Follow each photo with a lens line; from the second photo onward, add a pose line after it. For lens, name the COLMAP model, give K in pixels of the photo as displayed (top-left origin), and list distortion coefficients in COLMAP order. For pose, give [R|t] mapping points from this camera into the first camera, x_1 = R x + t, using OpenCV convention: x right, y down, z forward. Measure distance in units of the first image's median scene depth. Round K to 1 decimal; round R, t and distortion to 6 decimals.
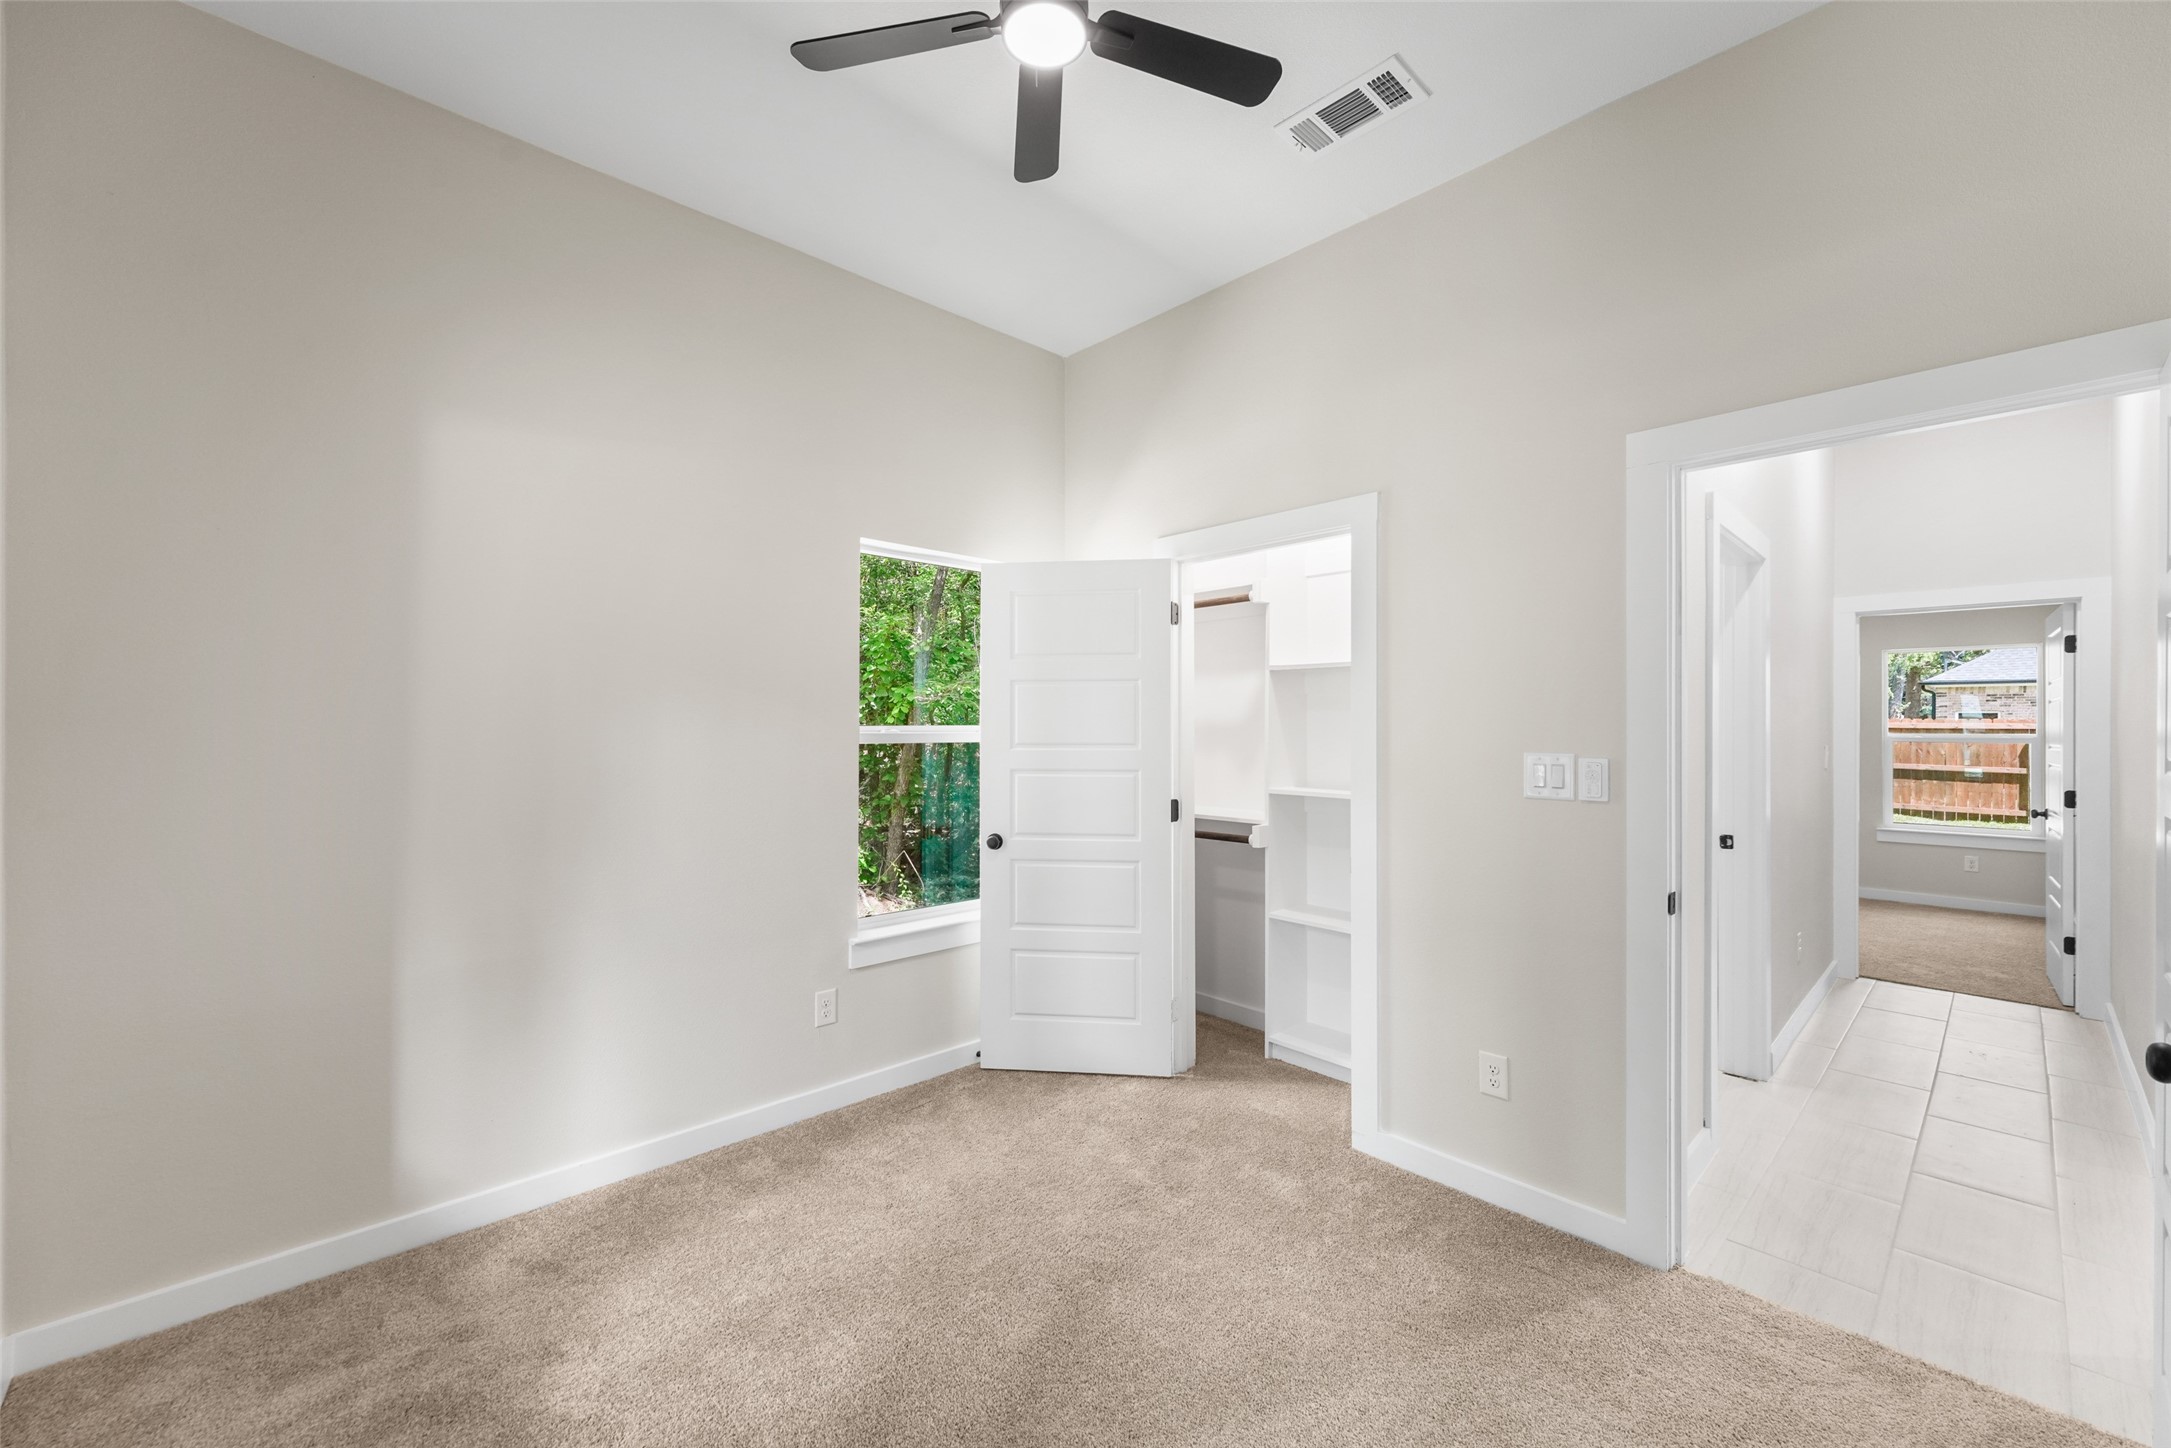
lens RADIAL K [[856.1, 0, 1074.6], [0, 856.1, 728.1], [0, 0, 1]] dist [0.000884, -0.000253]
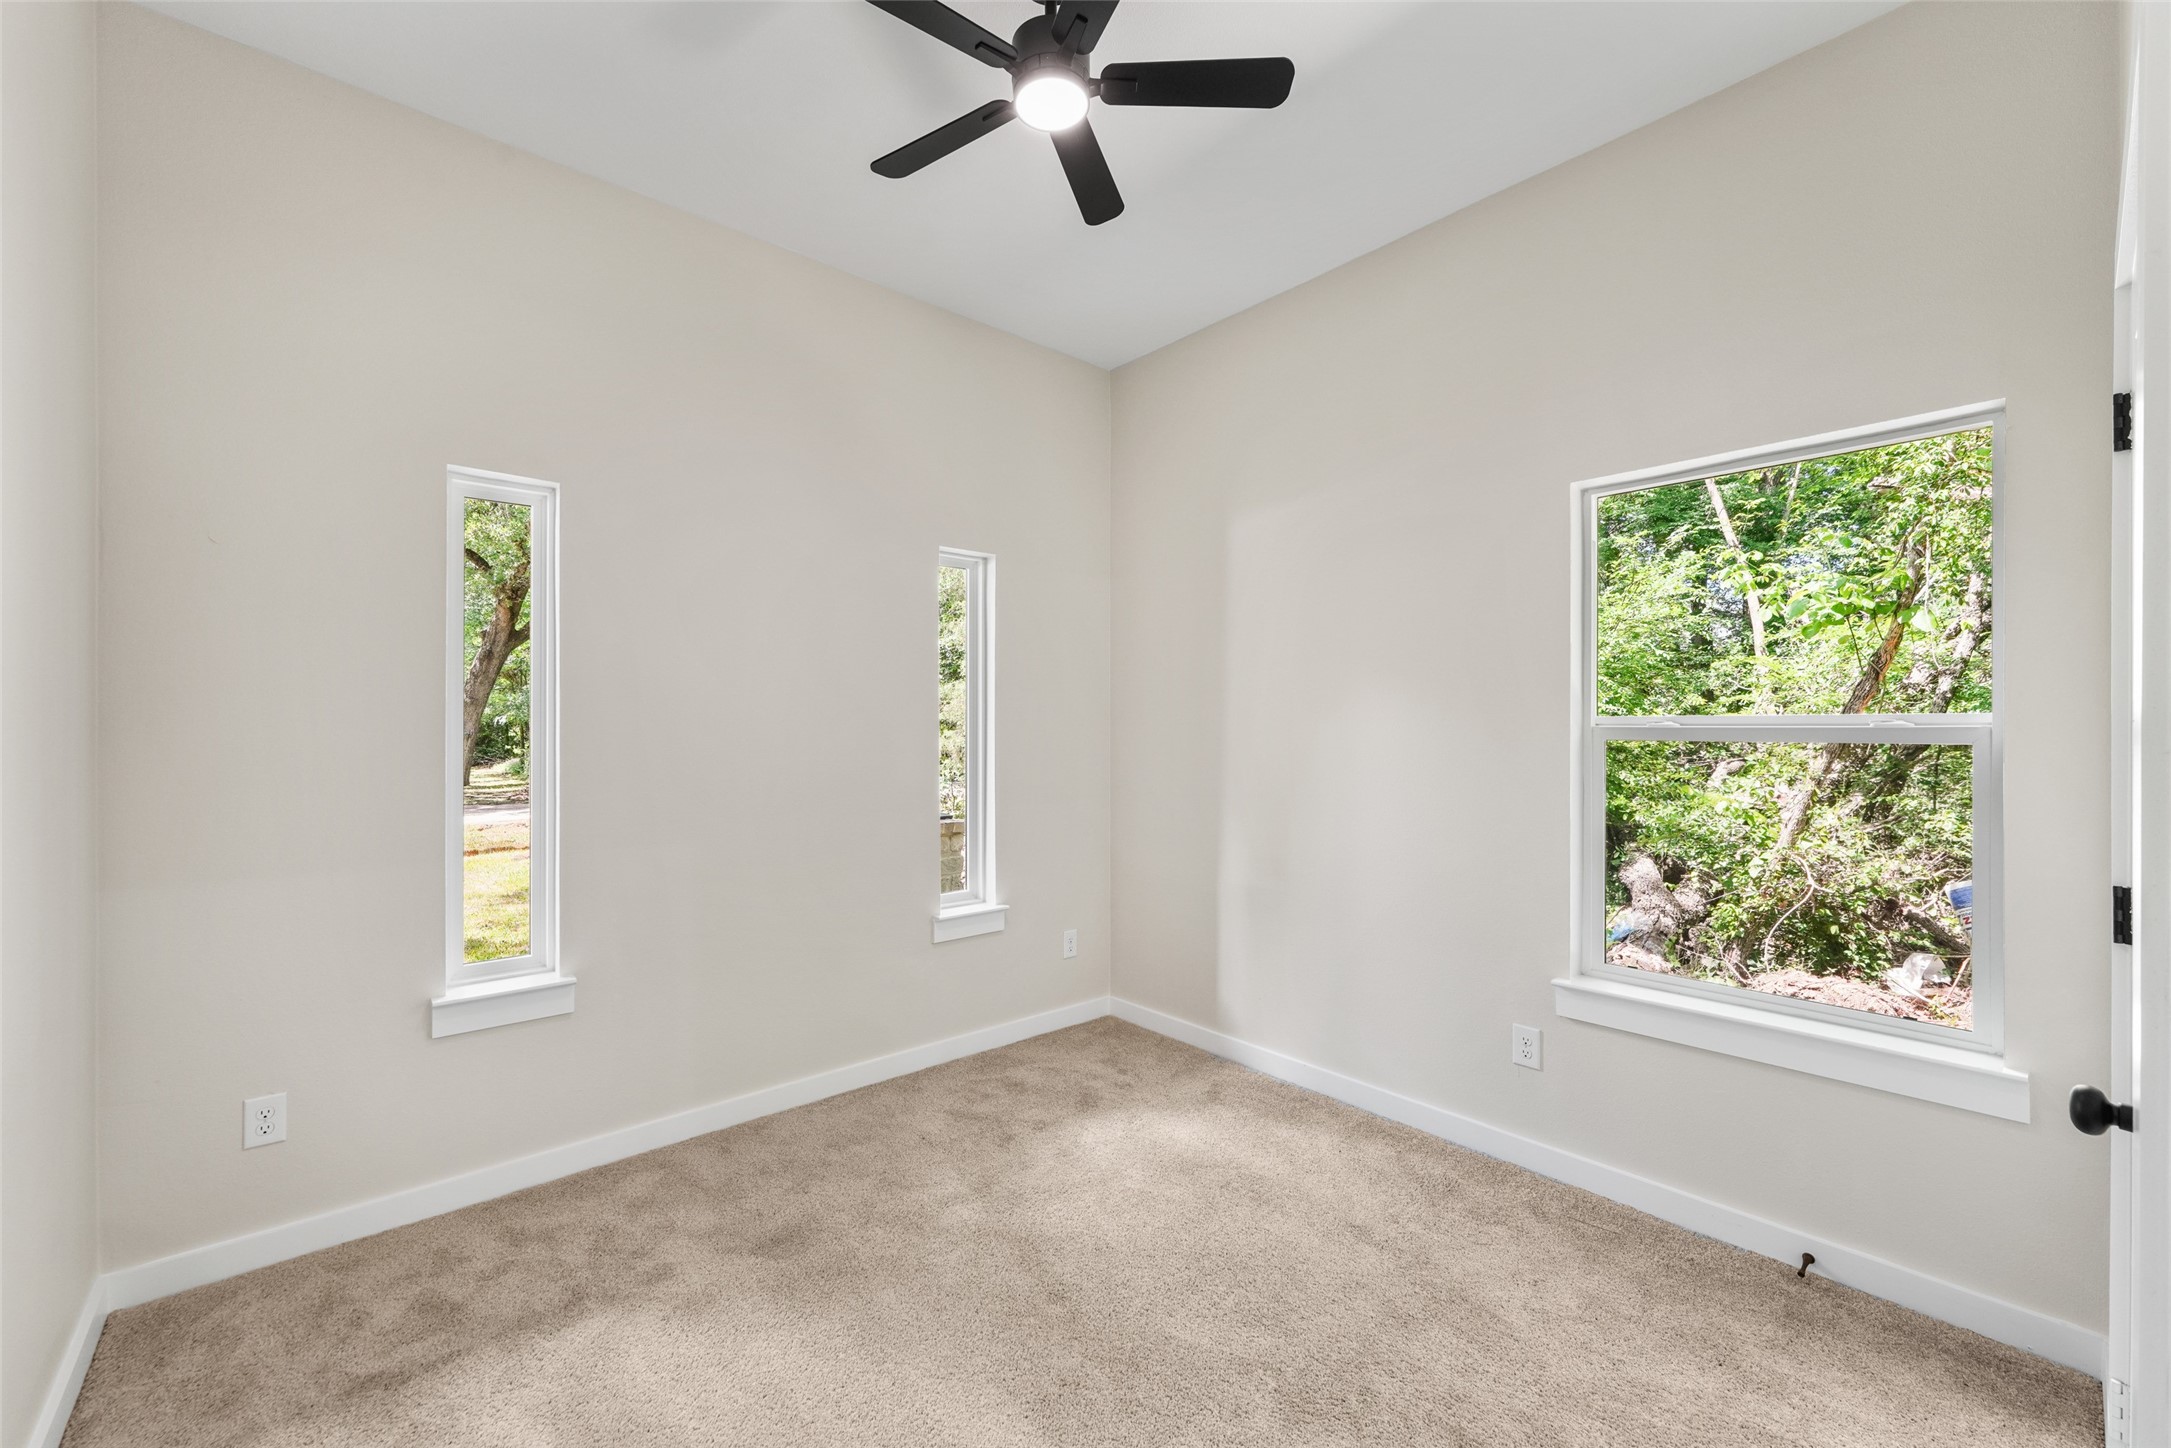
lens RADIAL K [[856.1, 0, 1074.6], [0, 856.1, 728.1], [0, 0, 1]] dist [0.000884, -0.000253]
pose [[-0.028618, -0.002558, -0.999587, 0.623093], [0.000030, 0.999997, -0.002560, 0.005733], [0.999590, -0.000103, -0.028618, 0.596634]]
